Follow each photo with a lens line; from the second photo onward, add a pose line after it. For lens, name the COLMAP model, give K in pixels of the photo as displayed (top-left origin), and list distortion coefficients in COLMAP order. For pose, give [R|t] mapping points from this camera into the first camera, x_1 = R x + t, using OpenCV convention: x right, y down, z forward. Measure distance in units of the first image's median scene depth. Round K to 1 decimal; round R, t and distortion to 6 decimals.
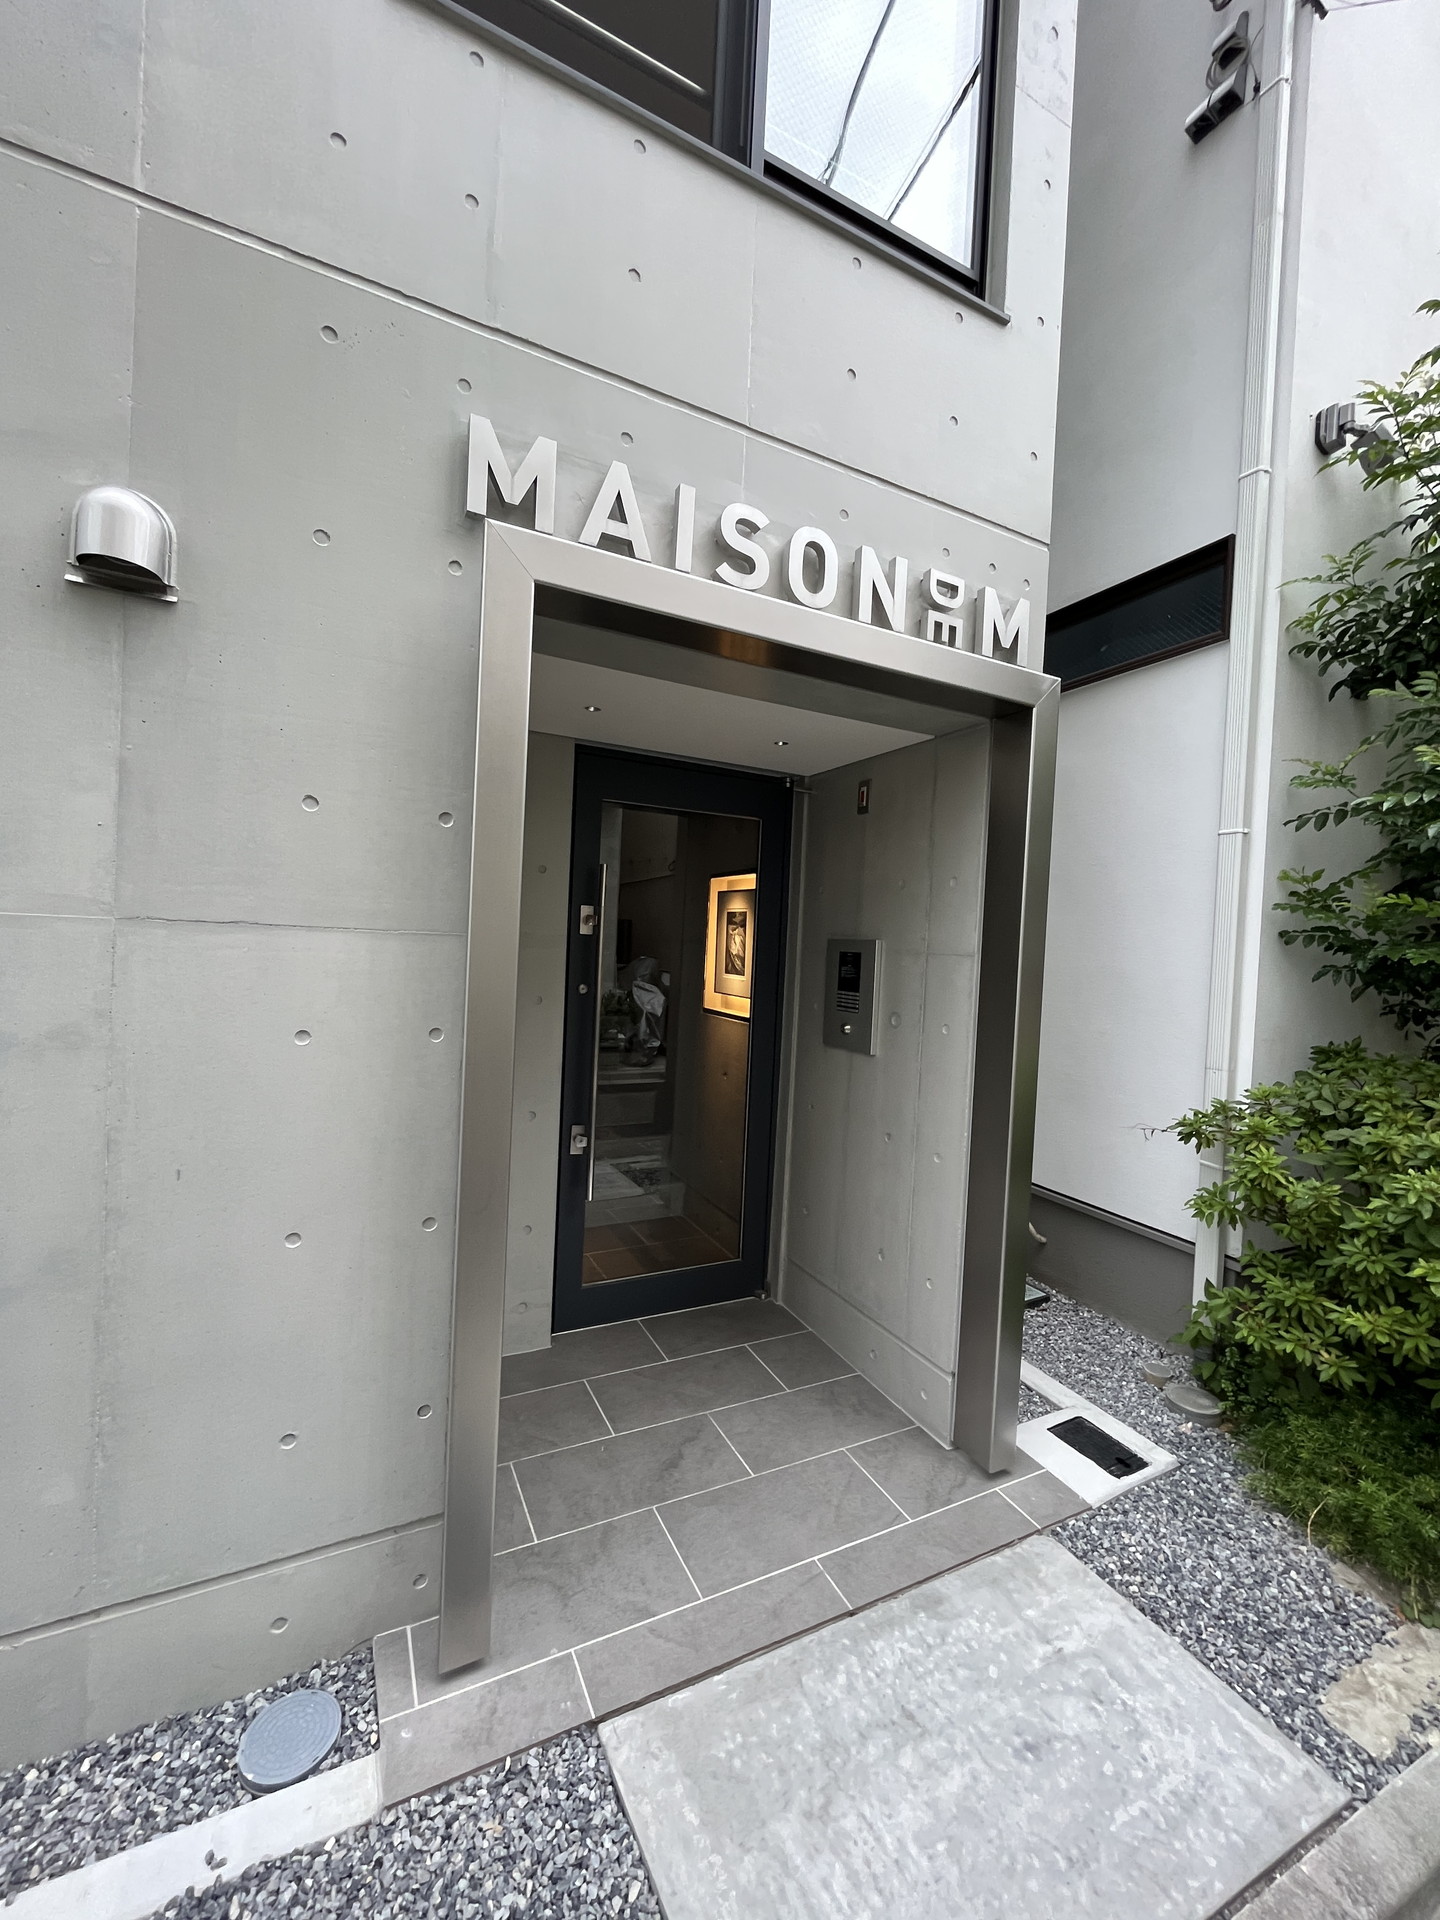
lens RADIAL K [[778.1, 0, 723.1], [0, 778.1, 957.7], [0, 0, 1]] dist [-0.002150, -0.000360]
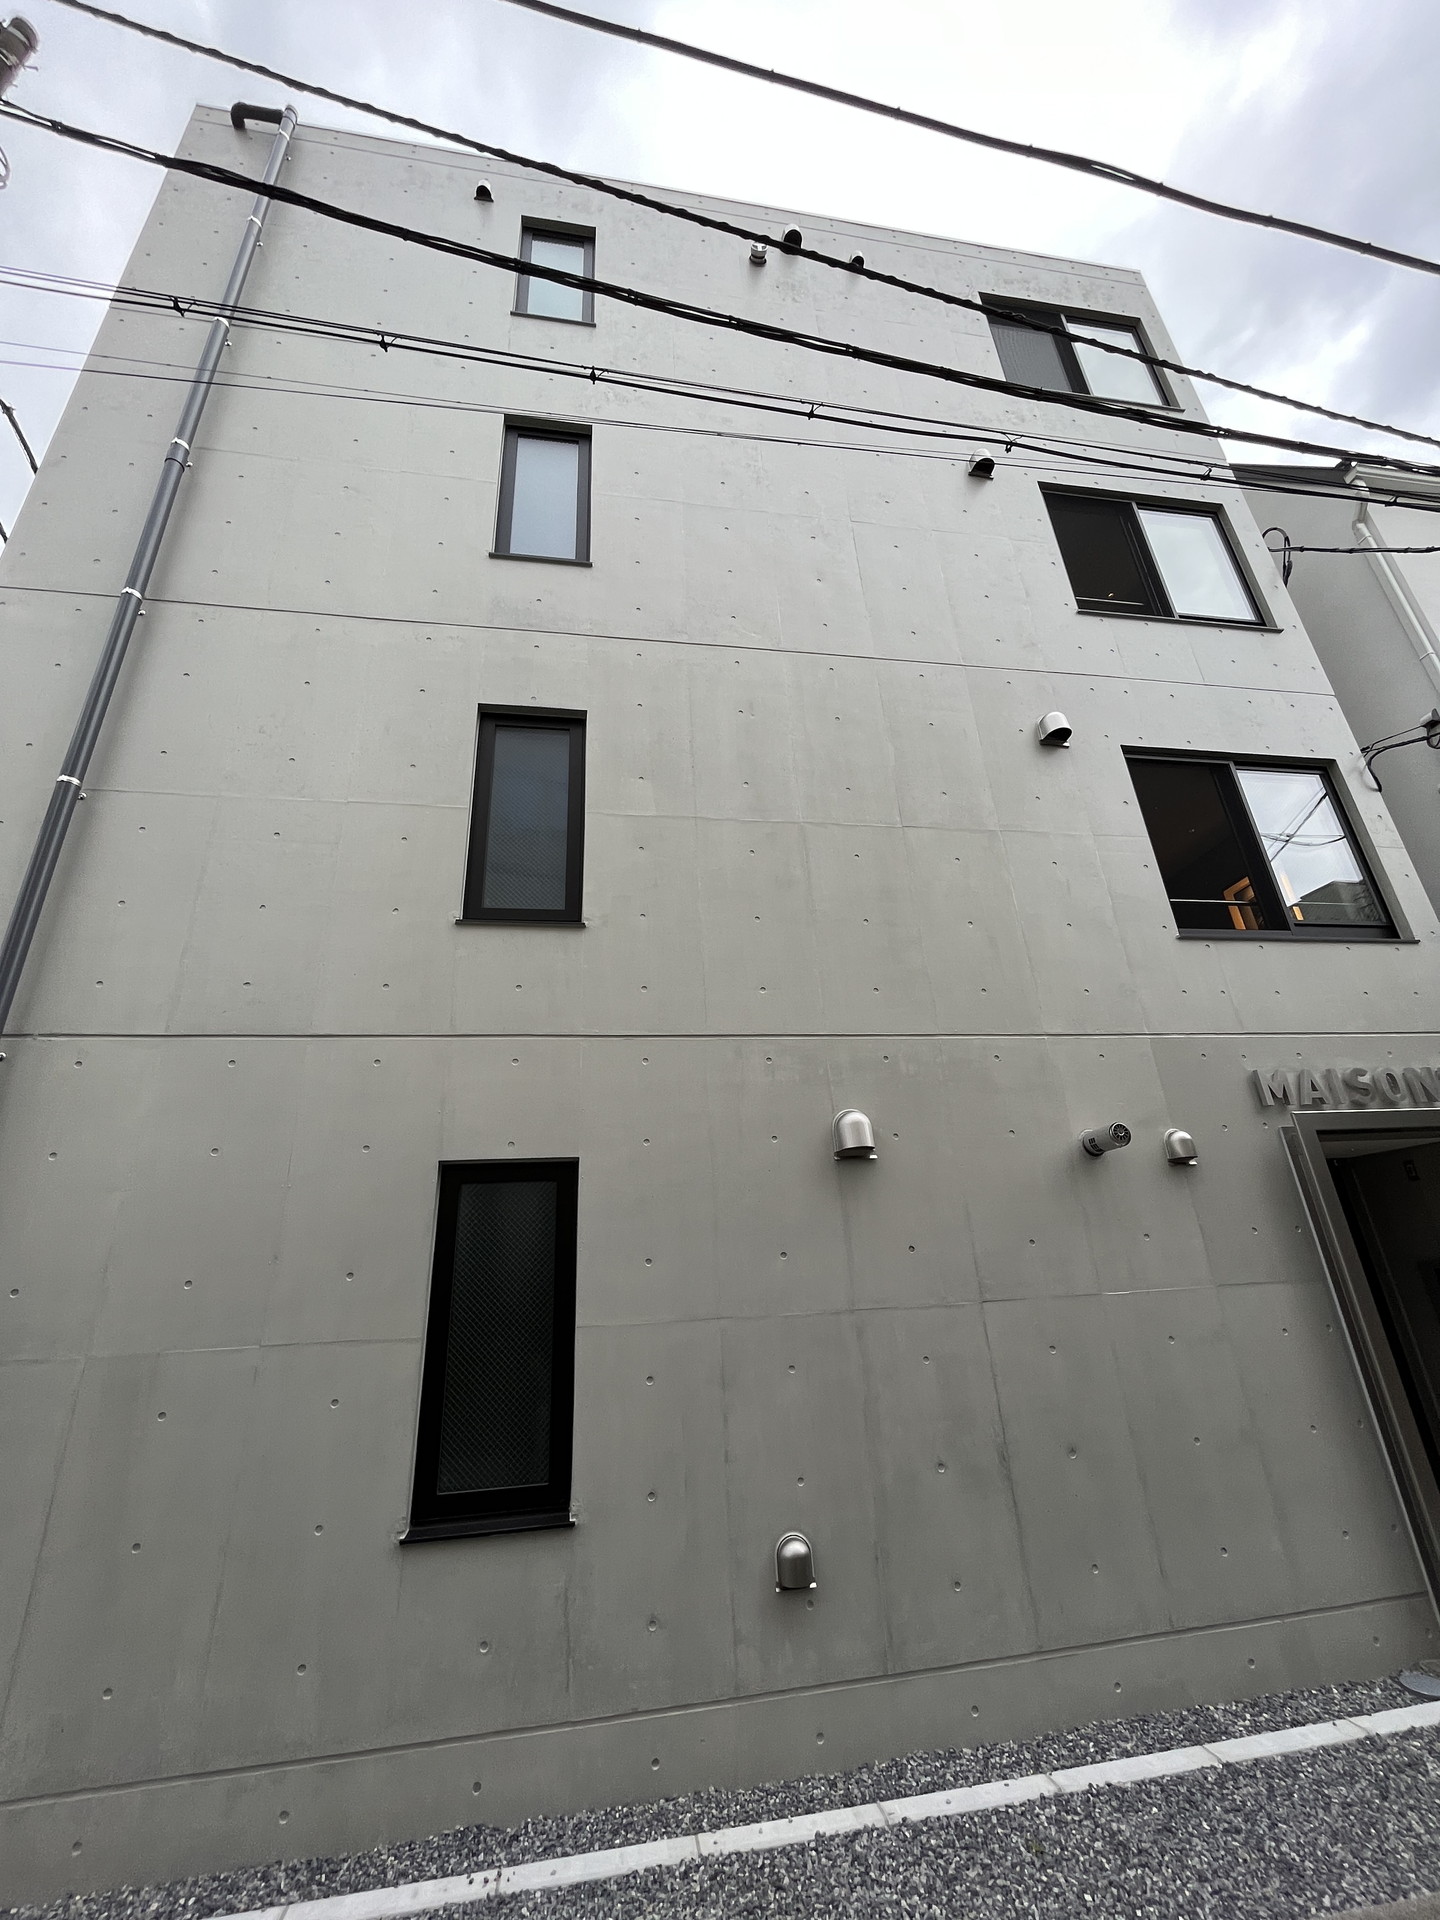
lens RADIAL K [[778.1, 0, 718.9], [0, 778.1, 964.2], [0, 0, 1]] dist [-0.002150, -0.000360]
pose [[0.946640, -0.209048, -0.245300, -0.910619], [0.091649, 0.904290, -0.416966, -0.056836], [0.308988, 0.372235, 0.875196, -1.382616]]
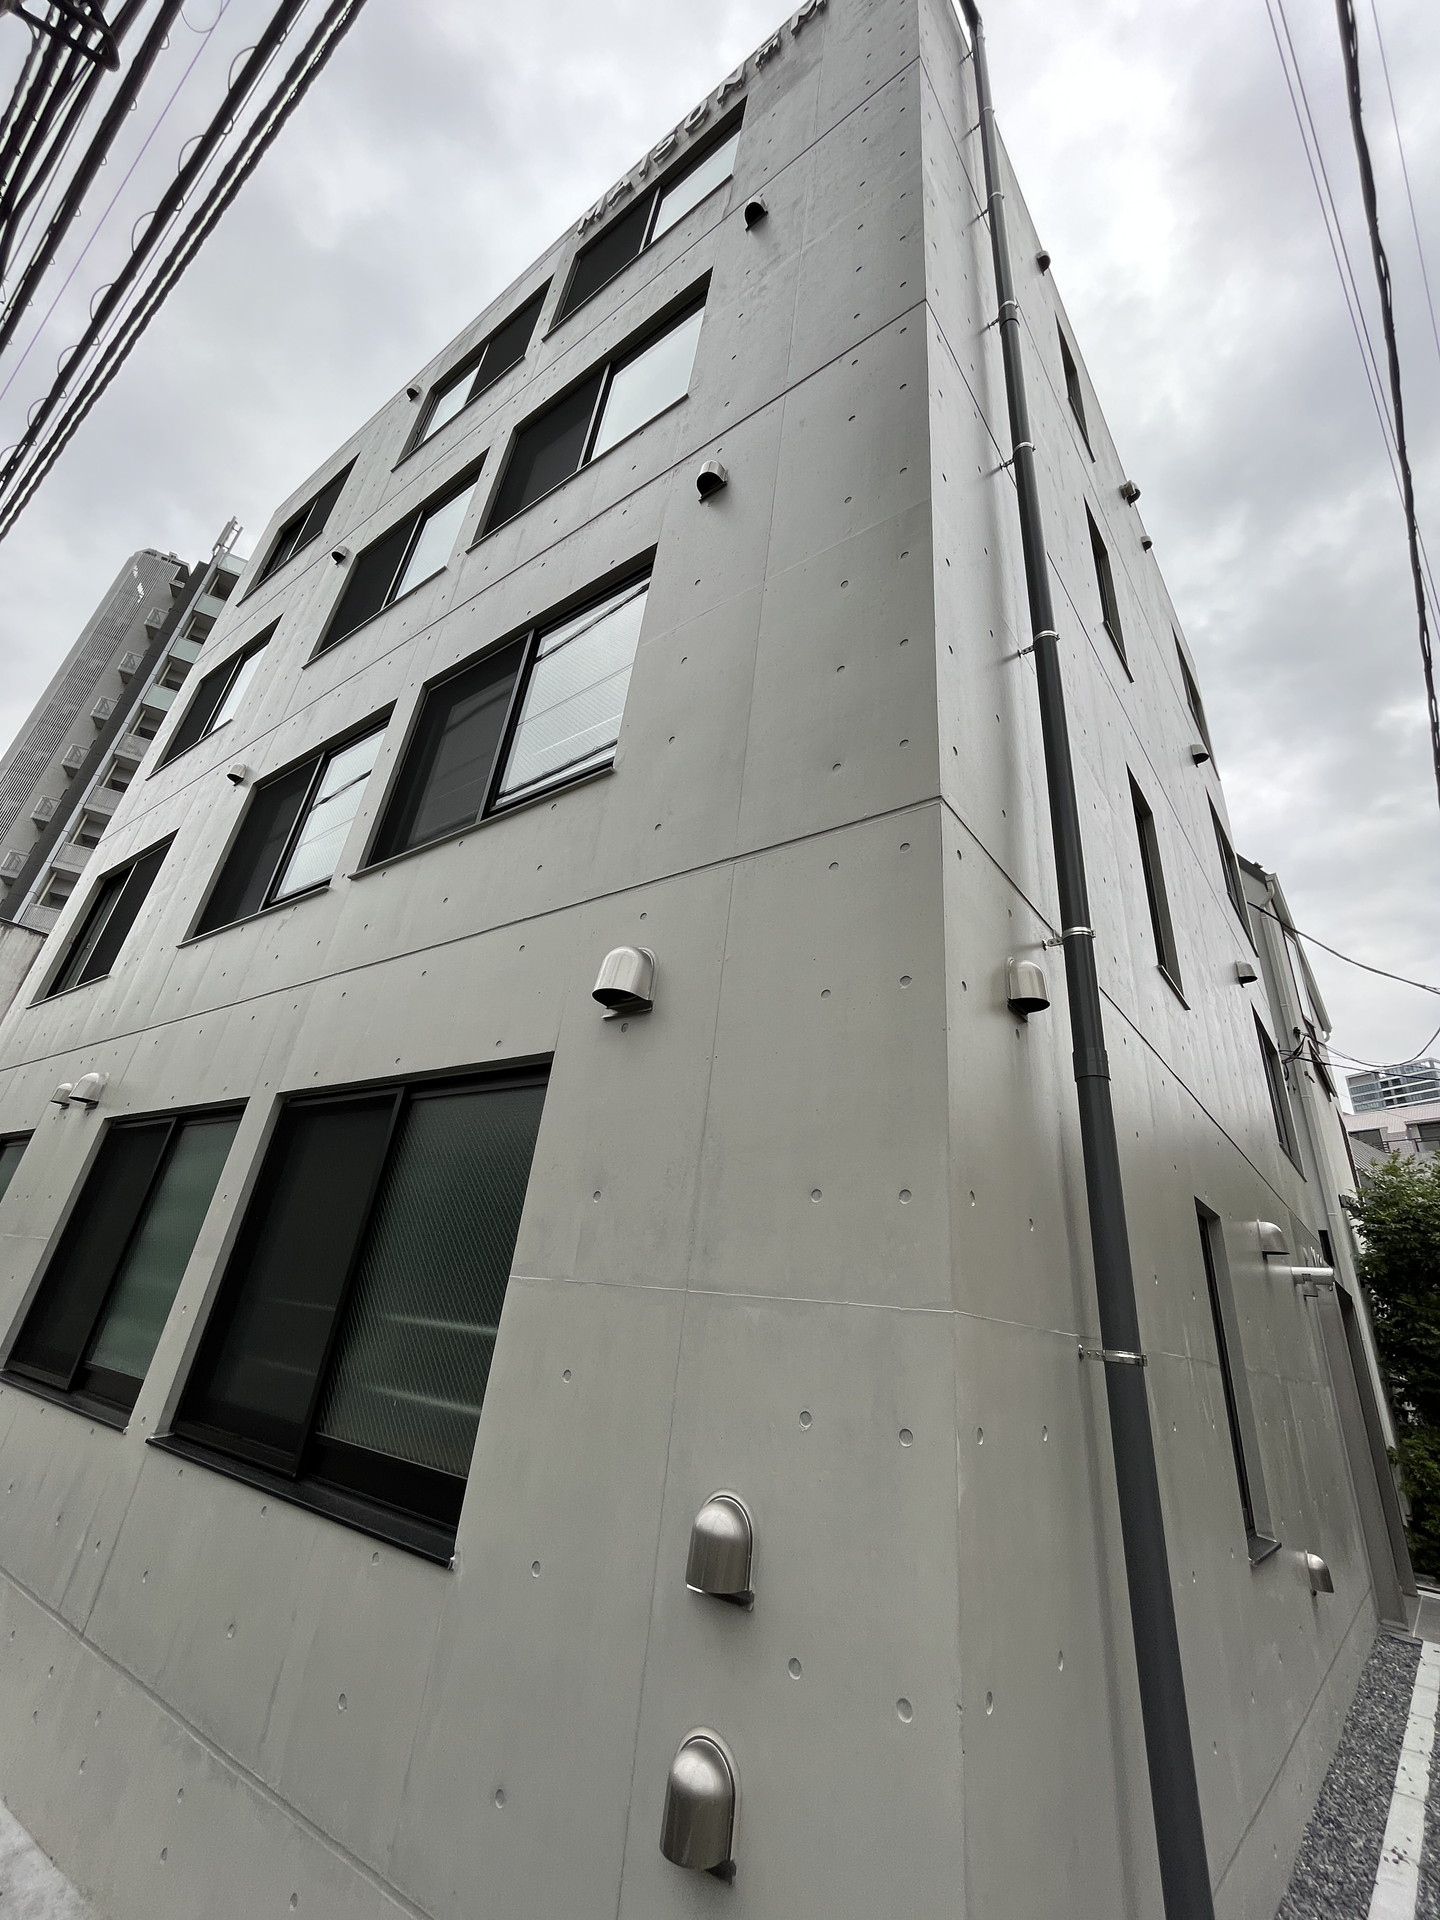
lens RADIAL K [[778.1, 0, 726.0], [0, 778.1, 960.9], [0, 0, 1]] dist [-0.002150, -0.000360]
pose [[0.917314, 0.206616, 0.340359, -3.318395], [-0.043498, 0.901708, -0.430152, -0.095661], [-0.395781, 0.379779, 0.836137, -1.226050]]
